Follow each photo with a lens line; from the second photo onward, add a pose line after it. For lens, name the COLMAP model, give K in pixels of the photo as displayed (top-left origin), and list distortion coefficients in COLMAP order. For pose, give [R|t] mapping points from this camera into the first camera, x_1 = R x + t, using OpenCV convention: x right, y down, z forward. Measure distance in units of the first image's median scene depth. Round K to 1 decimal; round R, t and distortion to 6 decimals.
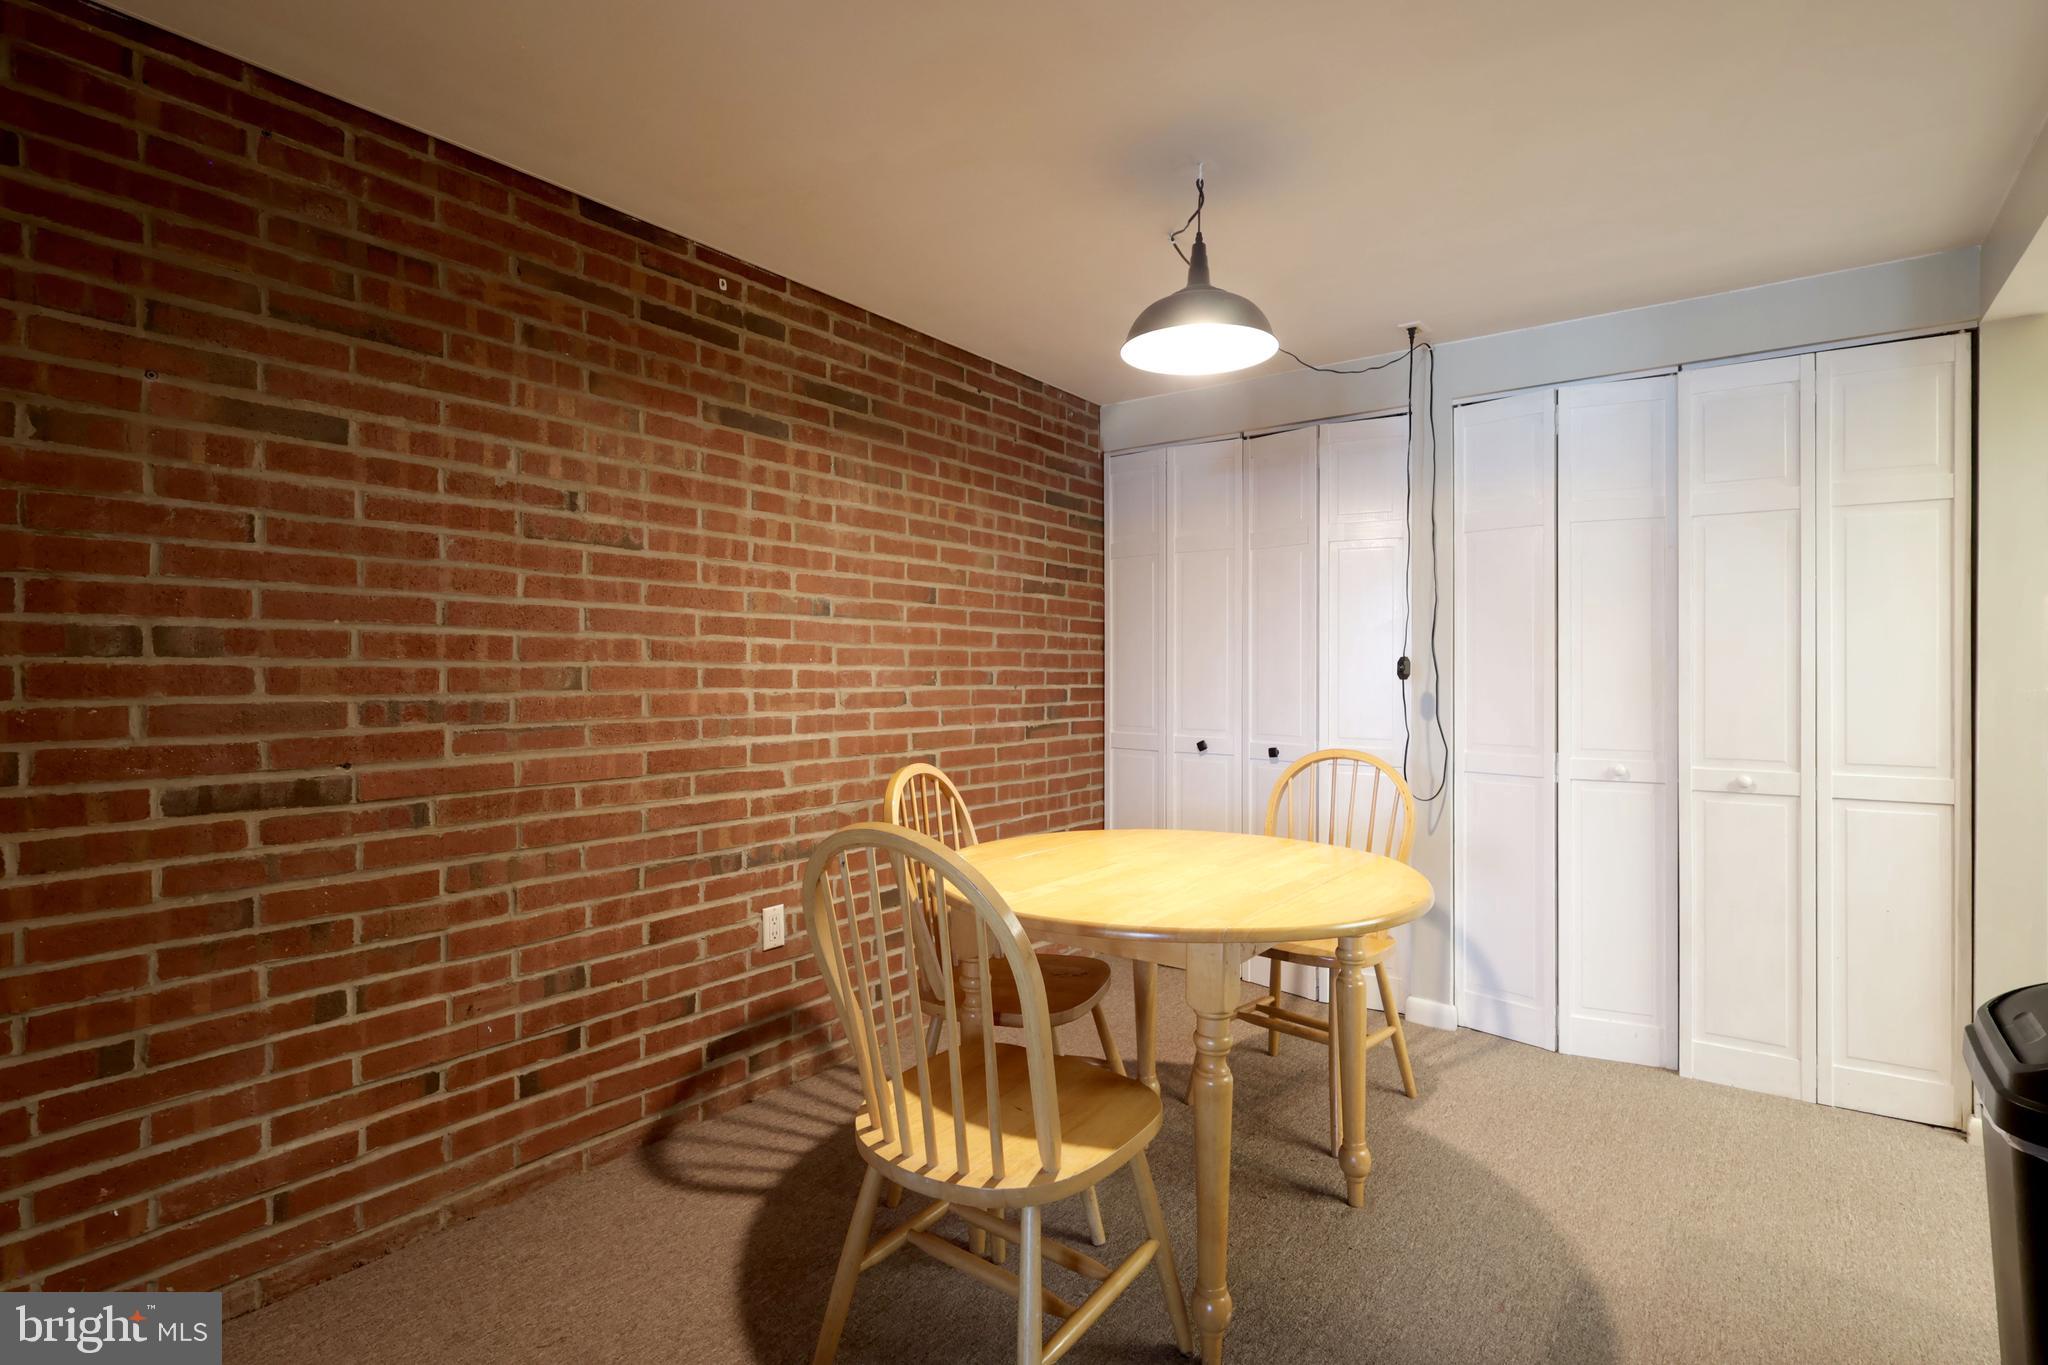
lens RADIAL K [[963.4, 0, 1018.7], [0, 963.4, 664.6], [0, 0, 1]] dist [0.000844, 0.000107]
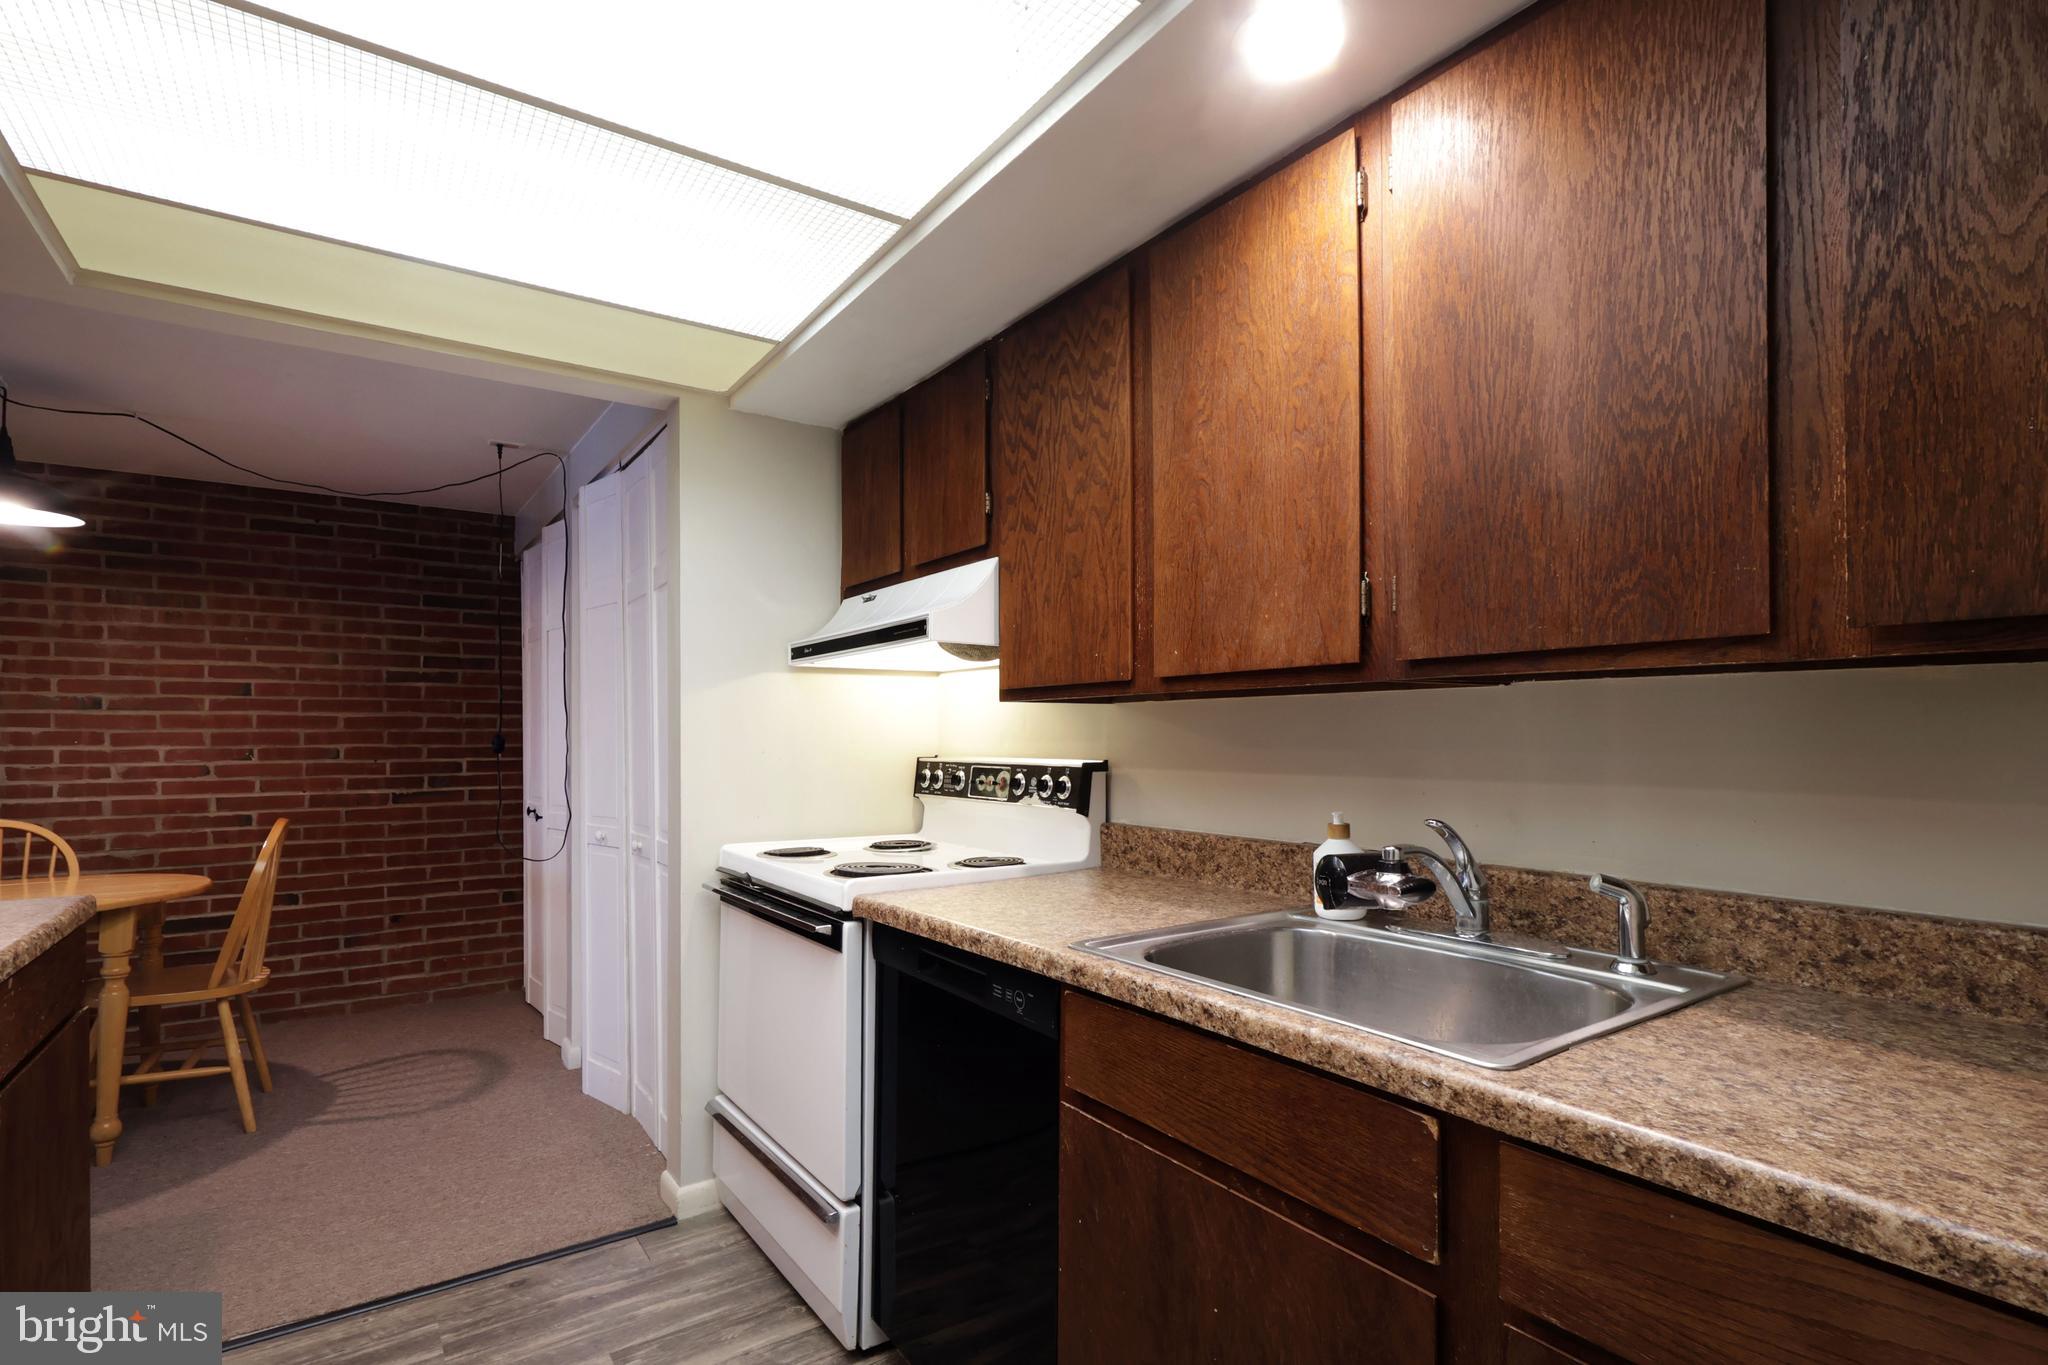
lens RADIAL K [[975.0, 0, 1026.4], [0, 975.0, 725.4], [0, 0, 1]] dist [-0.000773, 0.000762]
pose [[0.952677, -0.016727, -0.303524, 1.426642], [0.014387, 0.999847, -0.009946, 0.003804], [0.303644, 0.005109, 0.952772, 0.102930]]
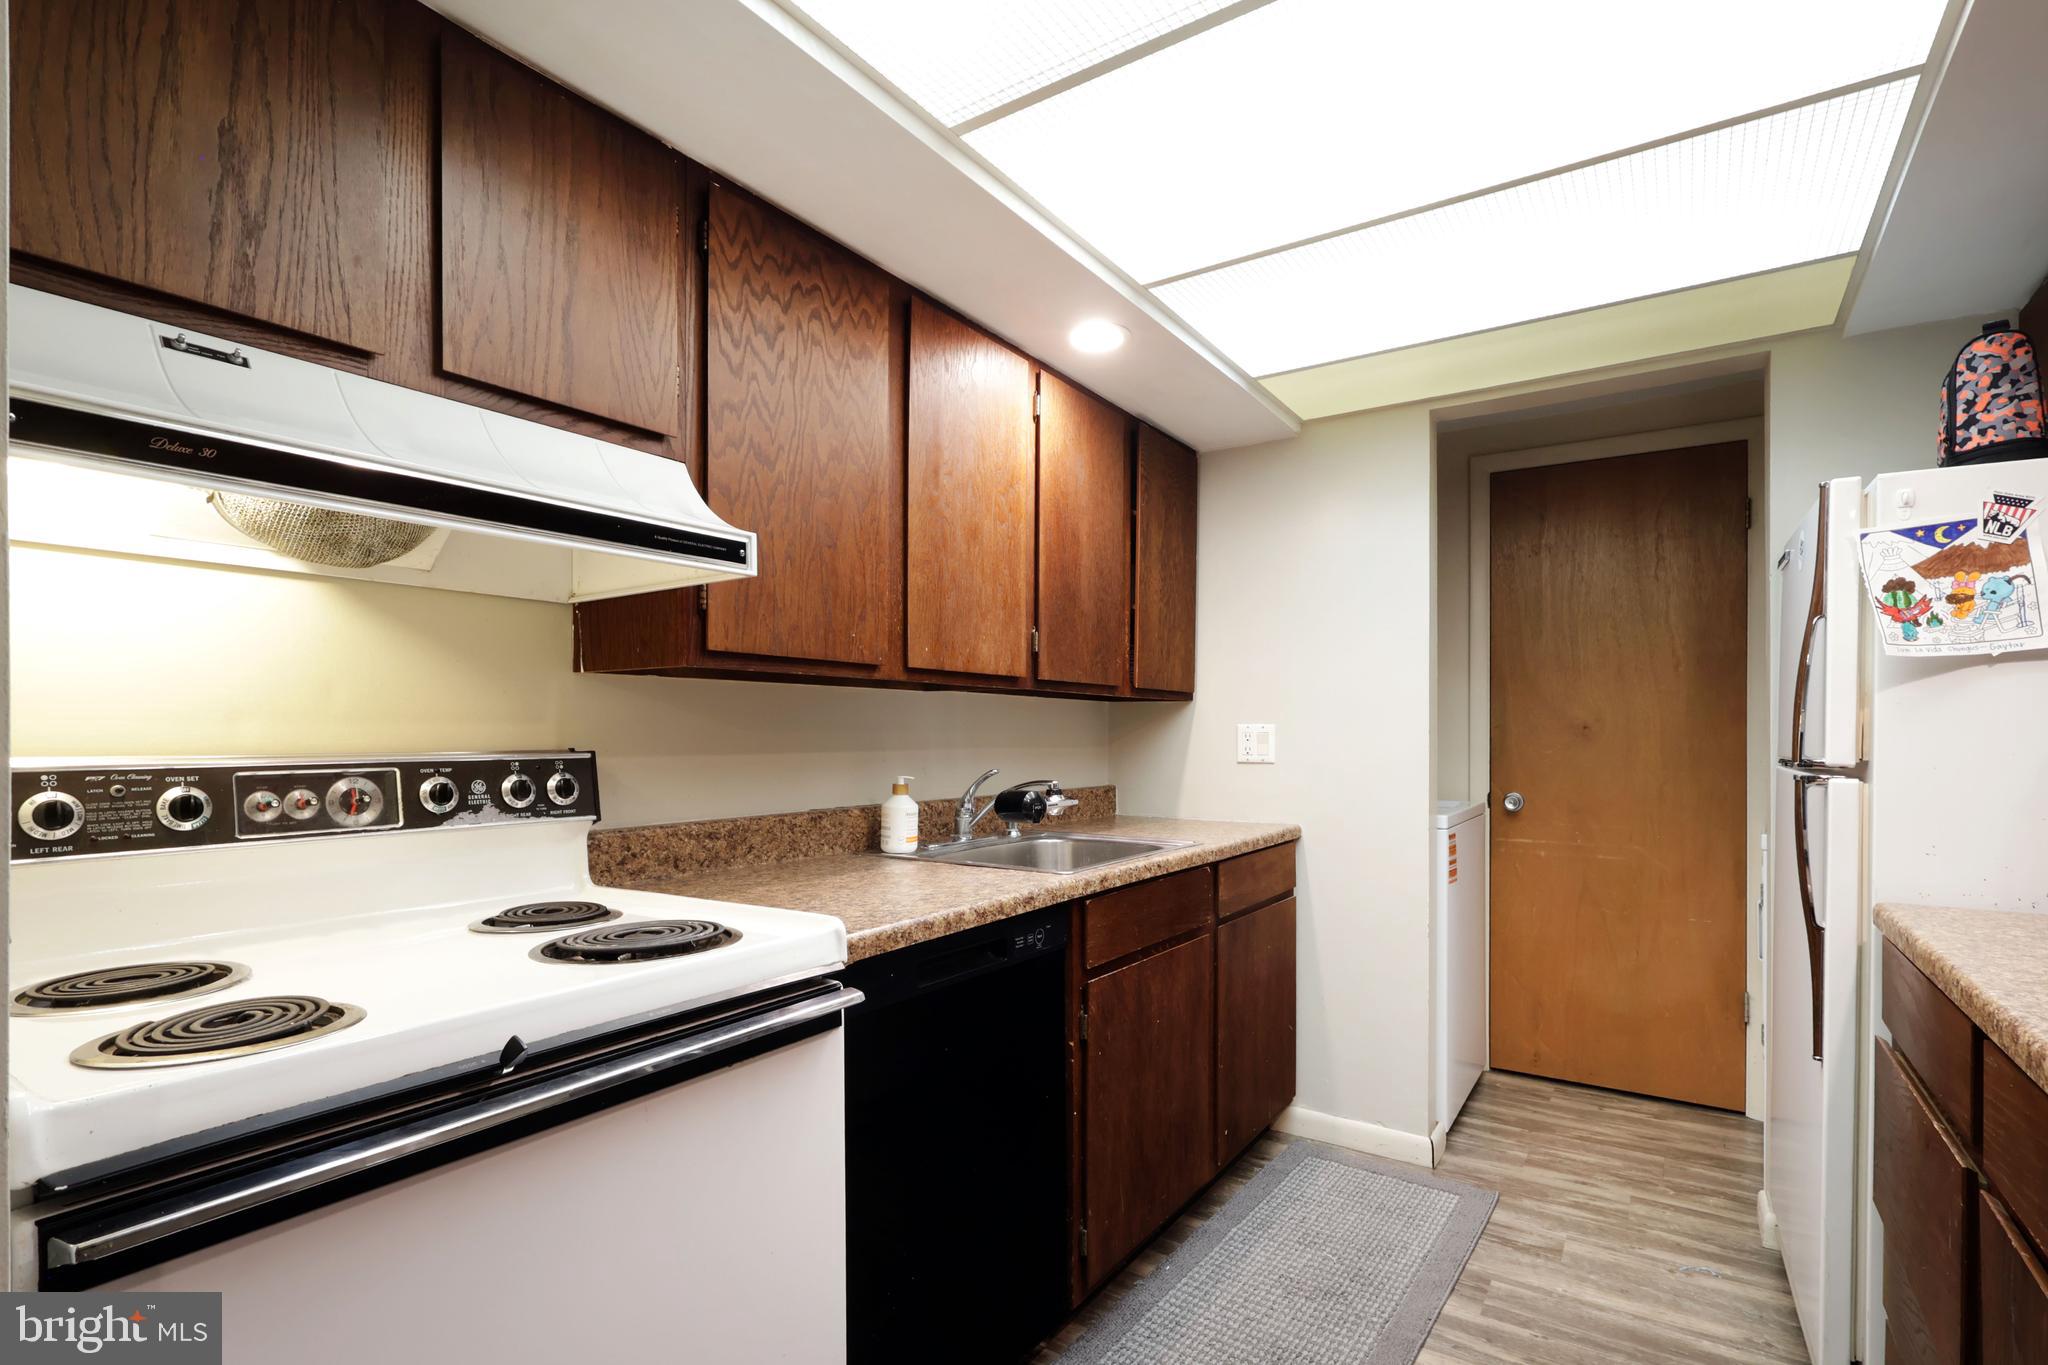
lens RADIAL K [[967.9, 0, 1022.3], [0, 967.9, 738.9], [0, 0, 1]] dist [-0.000203, 0.001633]
pose [[-0.051309, -0.015267, 0.998566, 0.664116], [-0.004329, 0.999877, 0.015064, 0.009257], [-0.998673, -0.003550, -0.051368, 0.629287]]
